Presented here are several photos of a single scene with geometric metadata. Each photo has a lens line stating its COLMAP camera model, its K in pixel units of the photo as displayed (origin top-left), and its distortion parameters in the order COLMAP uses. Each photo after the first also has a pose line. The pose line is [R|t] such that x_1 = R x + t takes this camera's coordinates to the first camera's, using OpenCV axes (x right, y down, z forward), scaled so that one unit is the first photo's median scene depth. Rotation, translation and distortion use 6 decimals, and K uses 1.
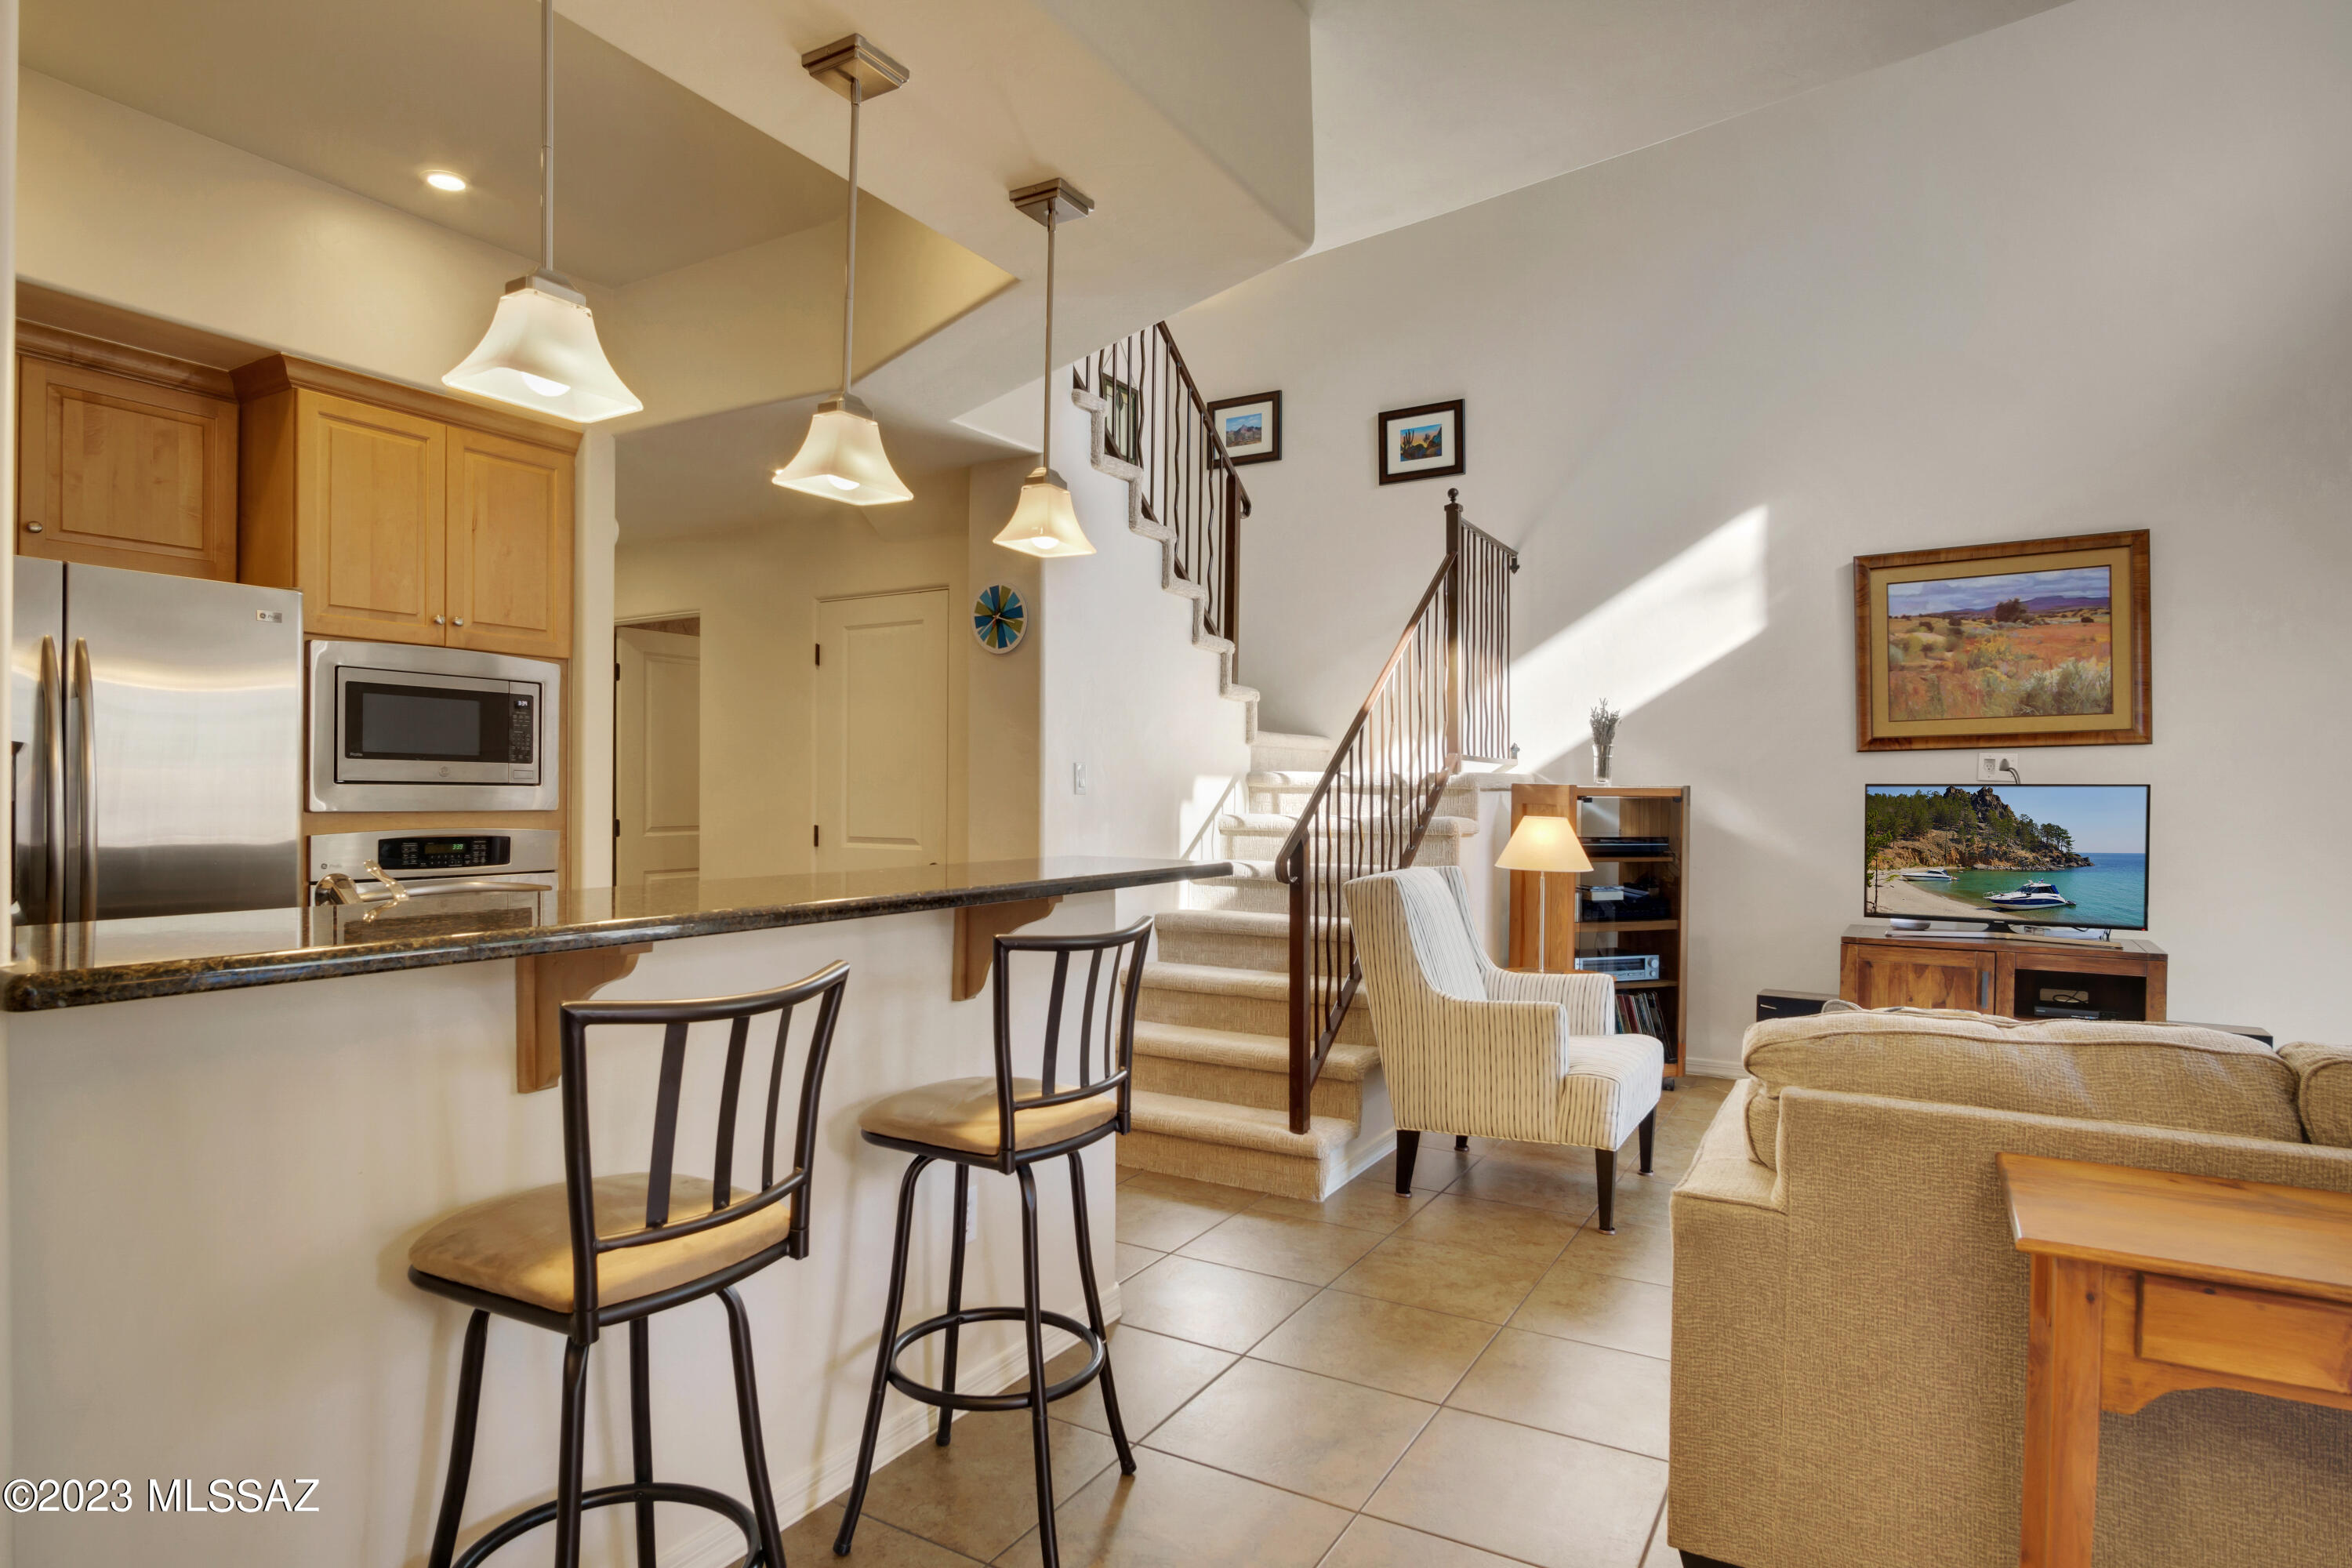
lens RADIAL K [[1279.9, 0, 1159.8], [0, 1279.9, 789.9], [0, 0, 1]] dist [-0.034523, 0.009380]
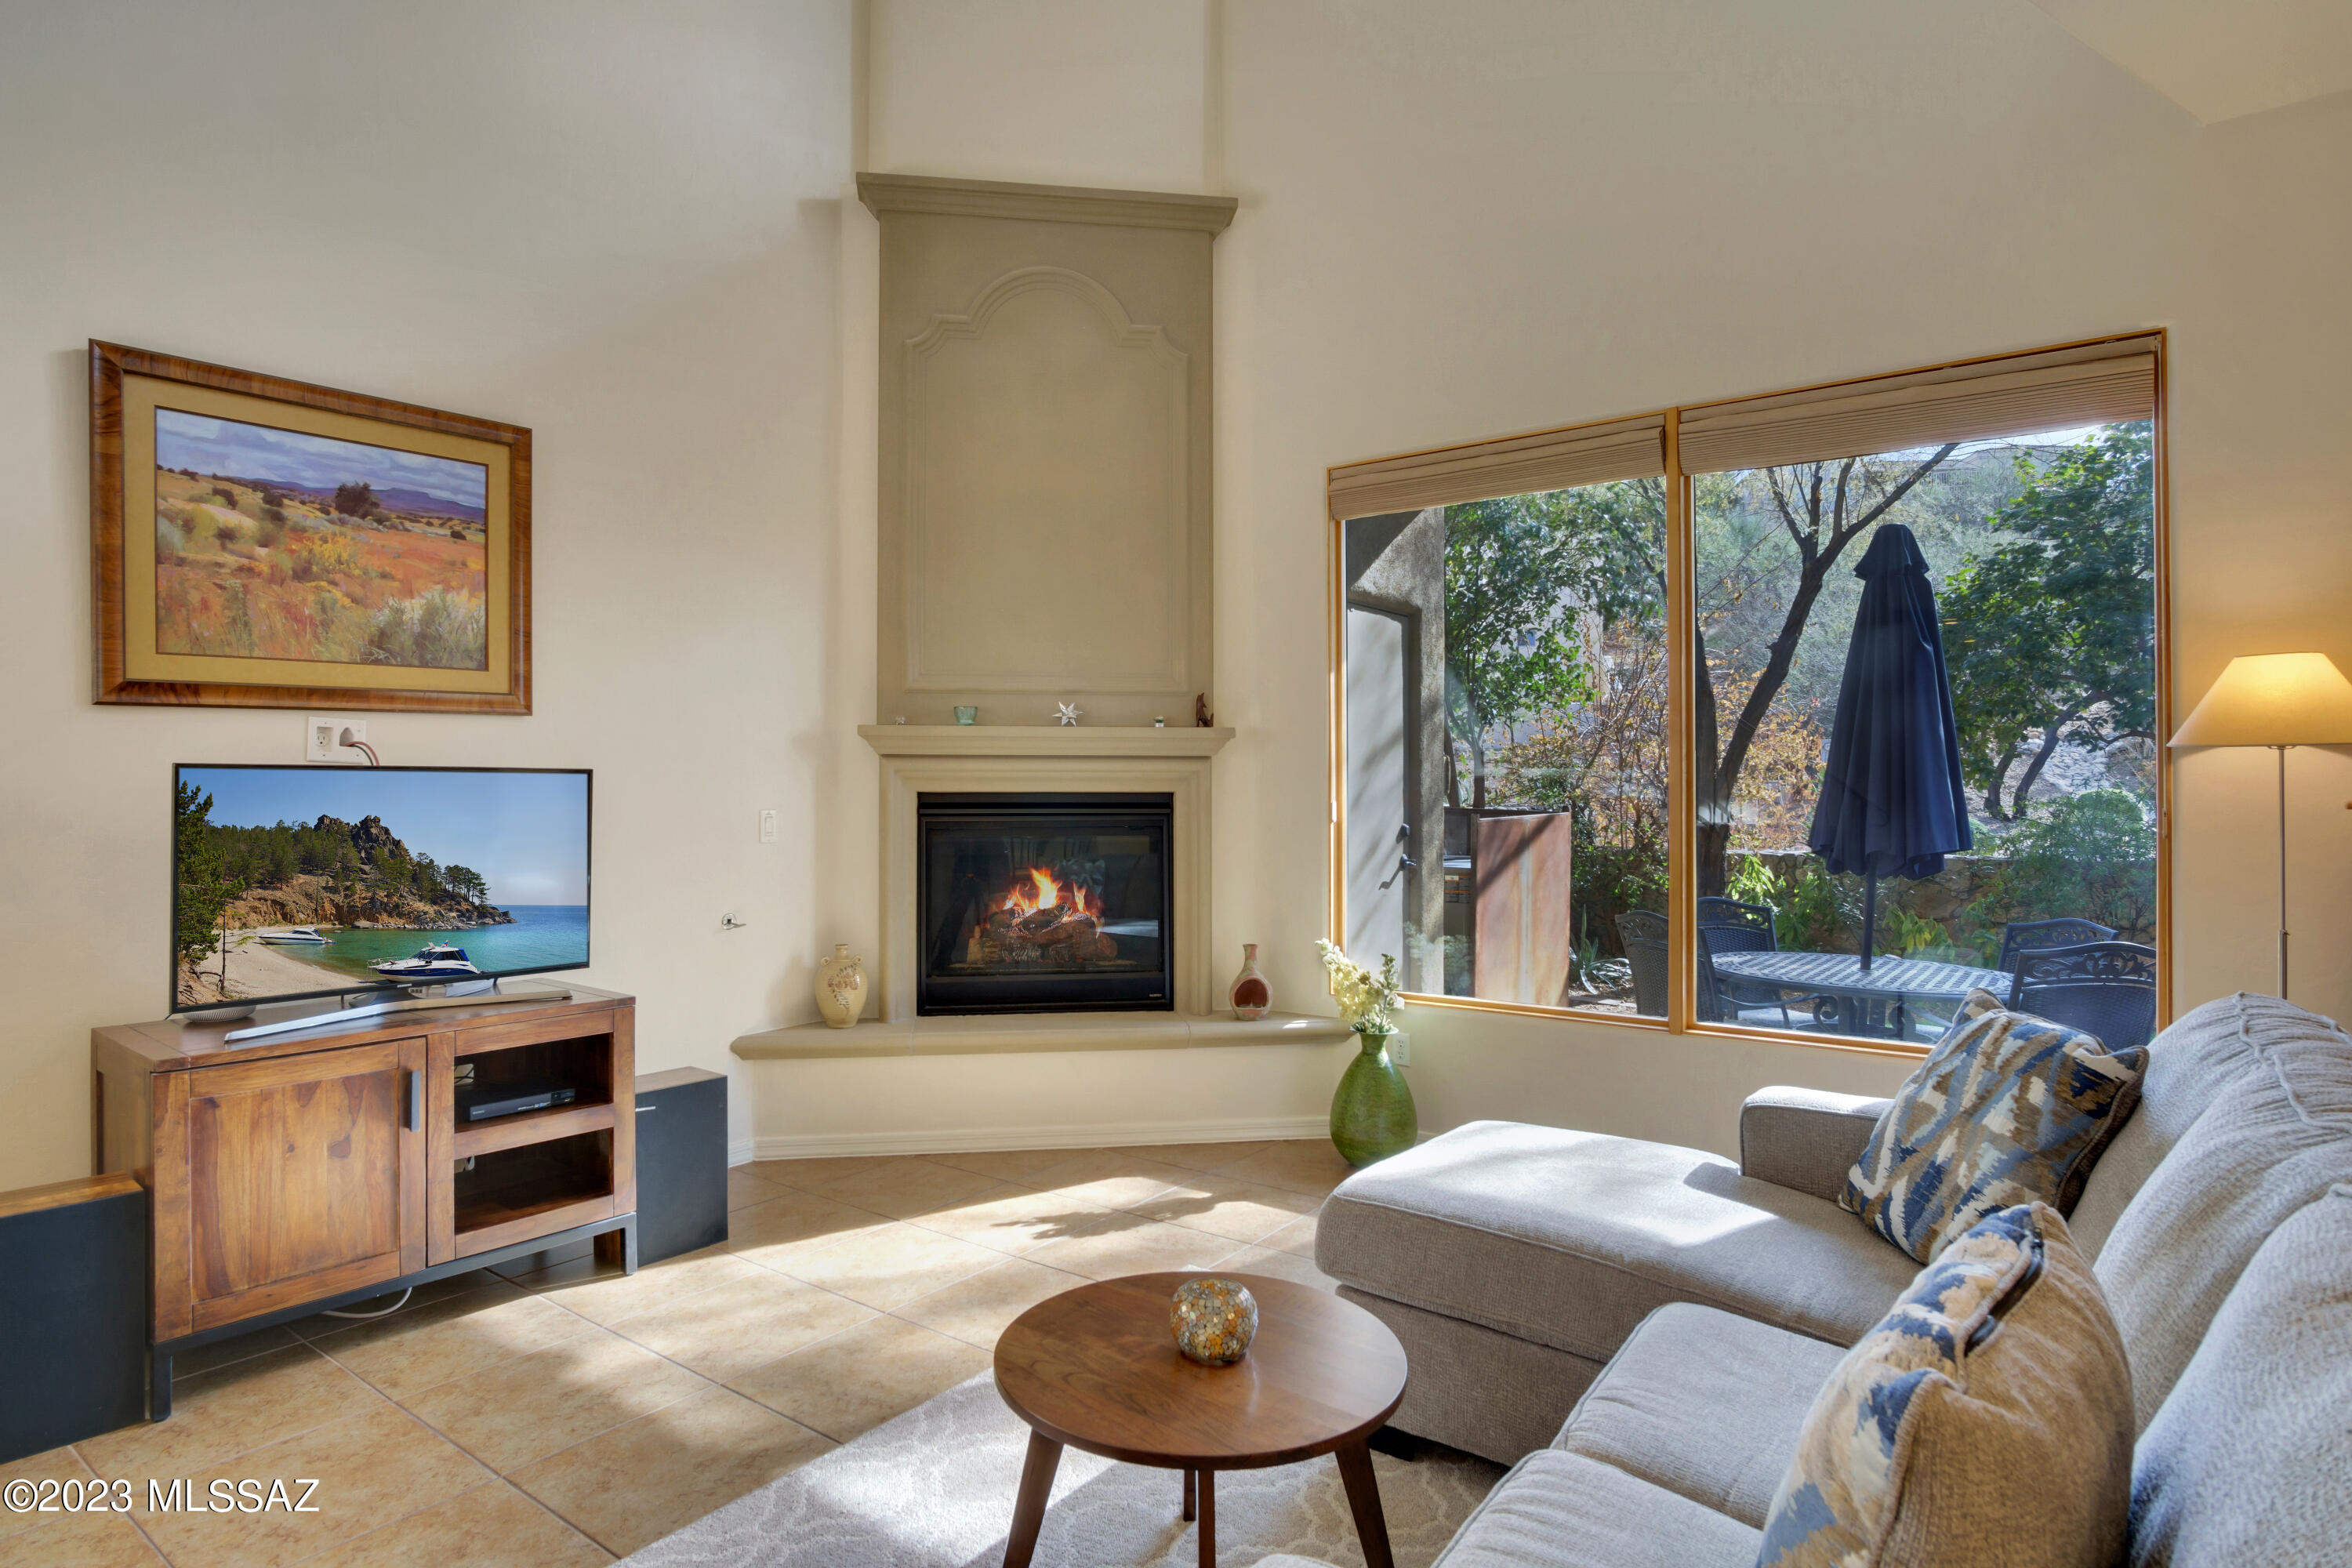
lens RADIAL K [[1264.1, 0, 1147.2], [0, 1264.1, 775.2], [0, 0, 1]] dist [-0.020855, 0.000791]
pose [[0.105540, 0.005595, 0.994399, 0.081921], [0.000093, 0.999984, -0.005636, 0.003287], [-0.994415, 0.000687, 0.105538, 0.555214]]
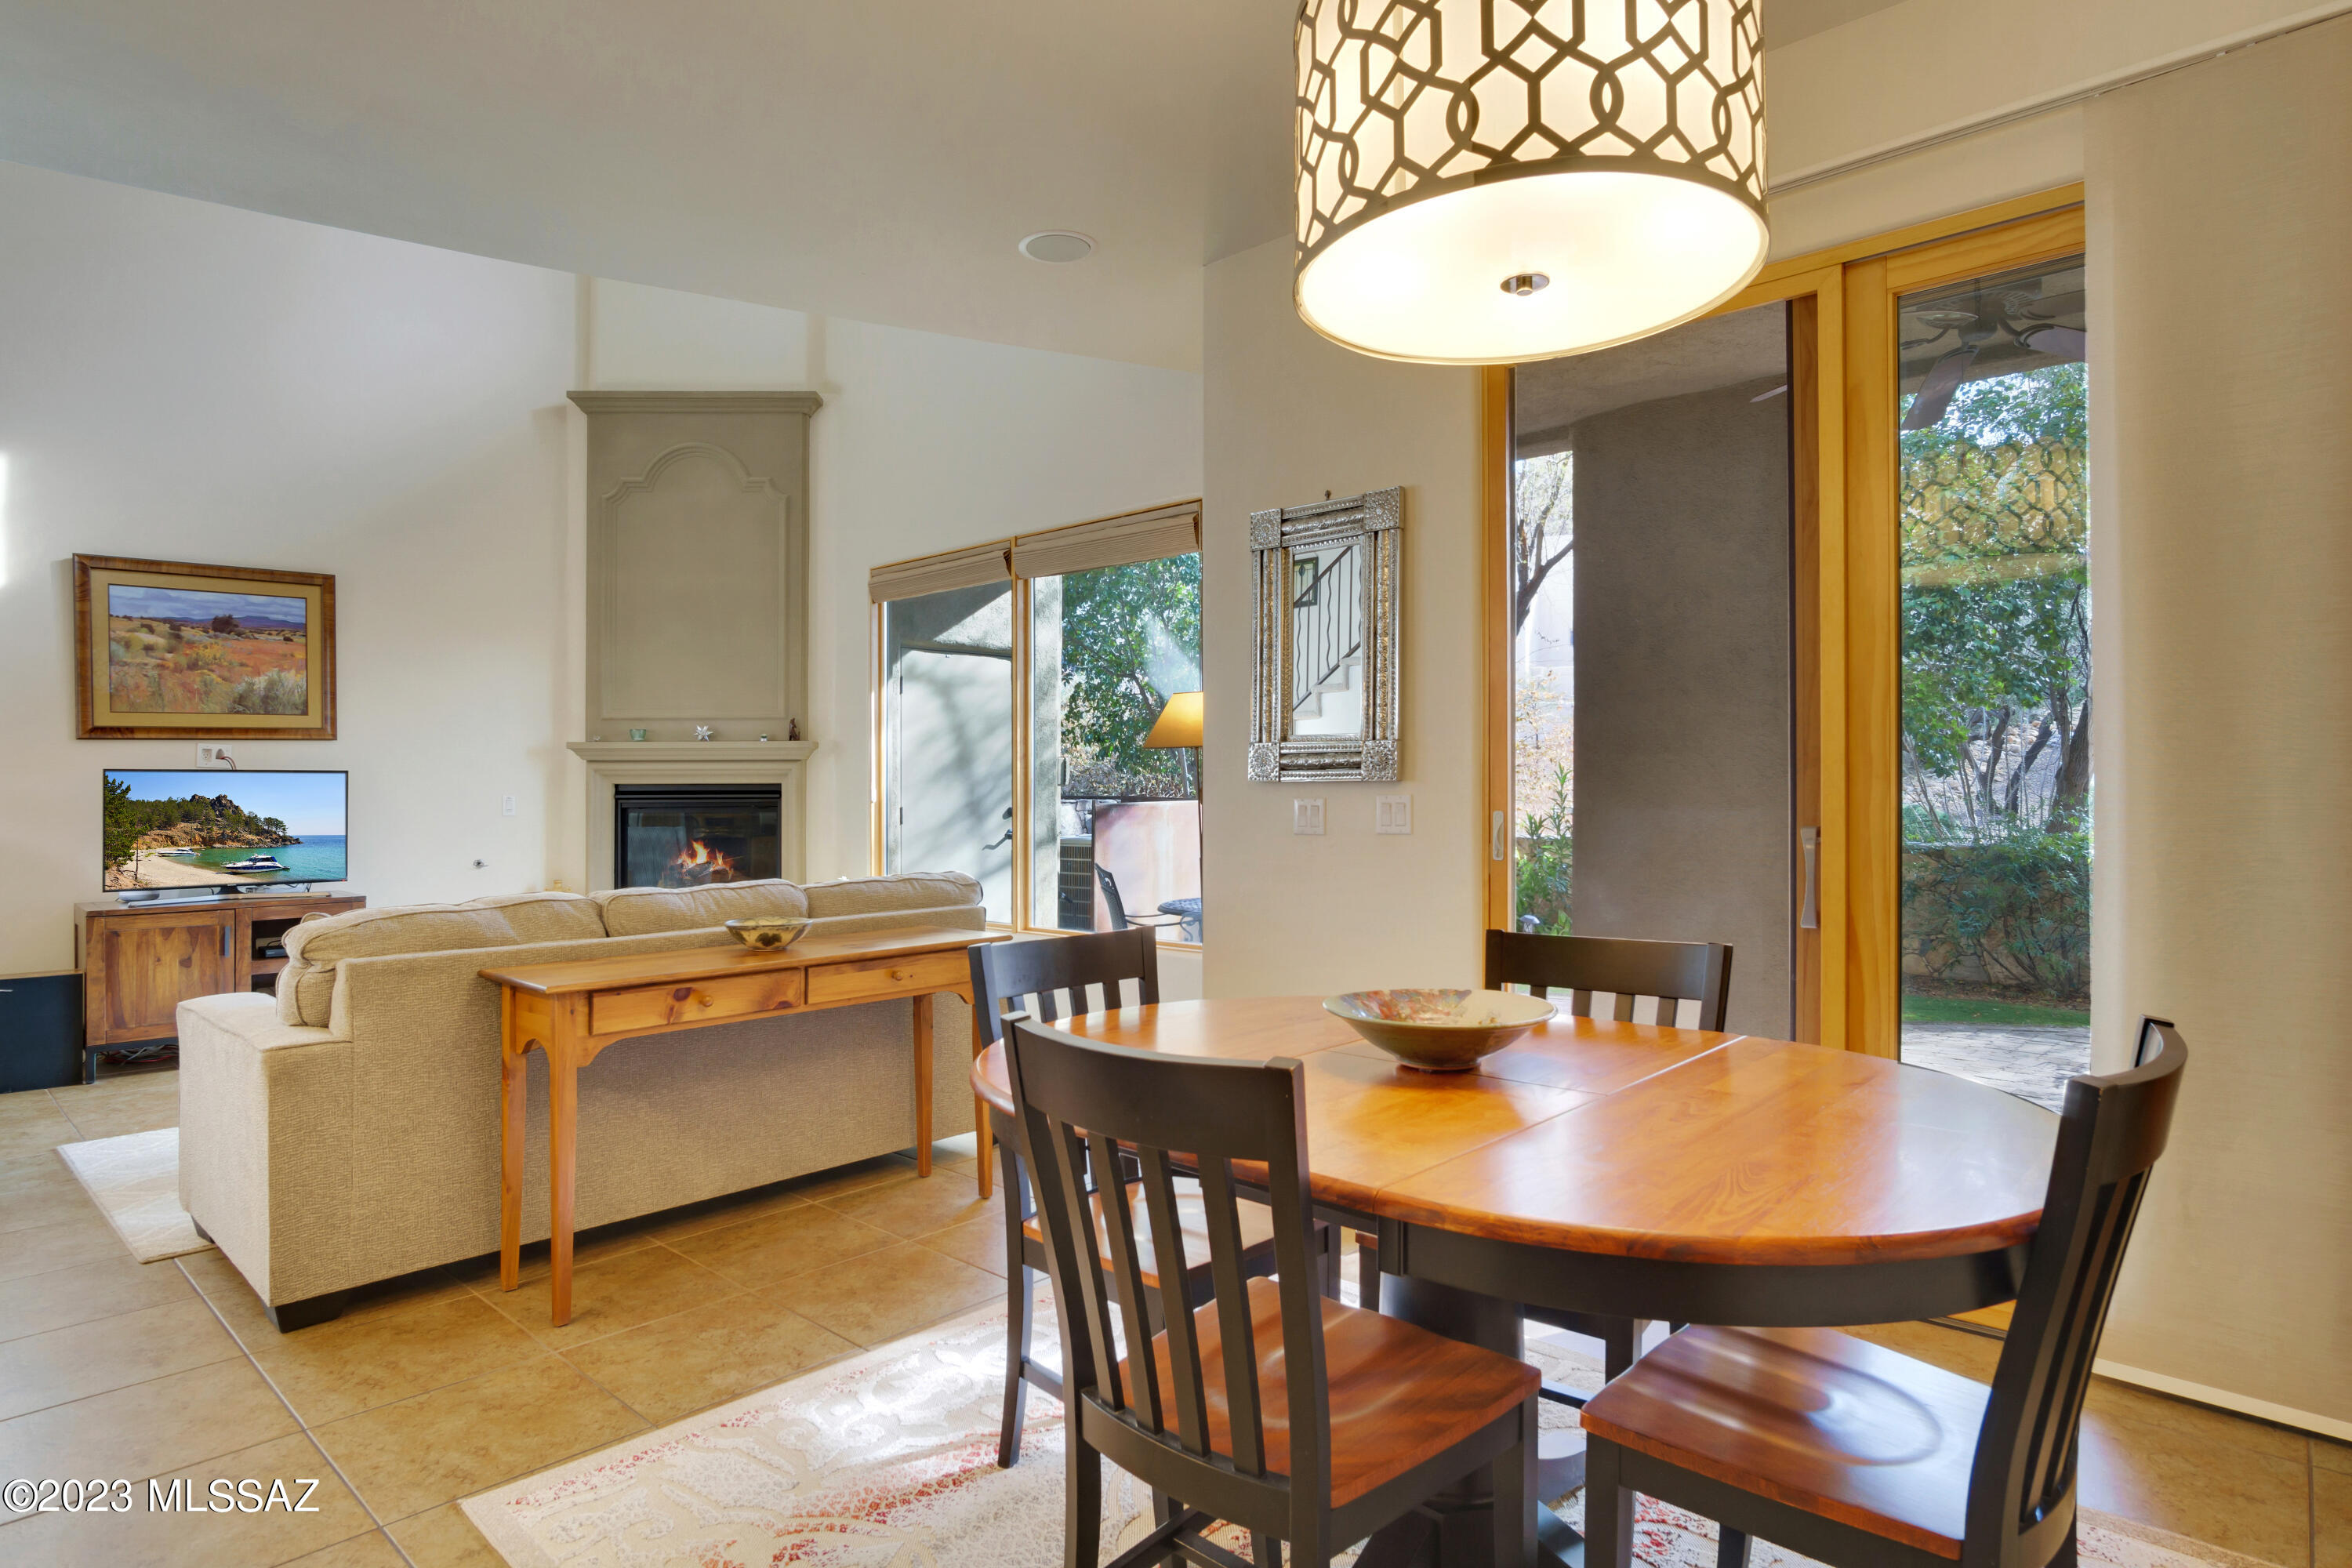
lens RADIAL K [[1250.8, 0, 1144.4], [0, 1250.8, 782.2], [0, 0, 1]] dist [-0.016561, 0.000604]
pose [[0.212128, -0.000651, 0.977242, -0.291922], [0.006544, 0.999978, -0.000754, 0.013482], [-0.977220, 0.006555, 0.212127, -0.091577]]
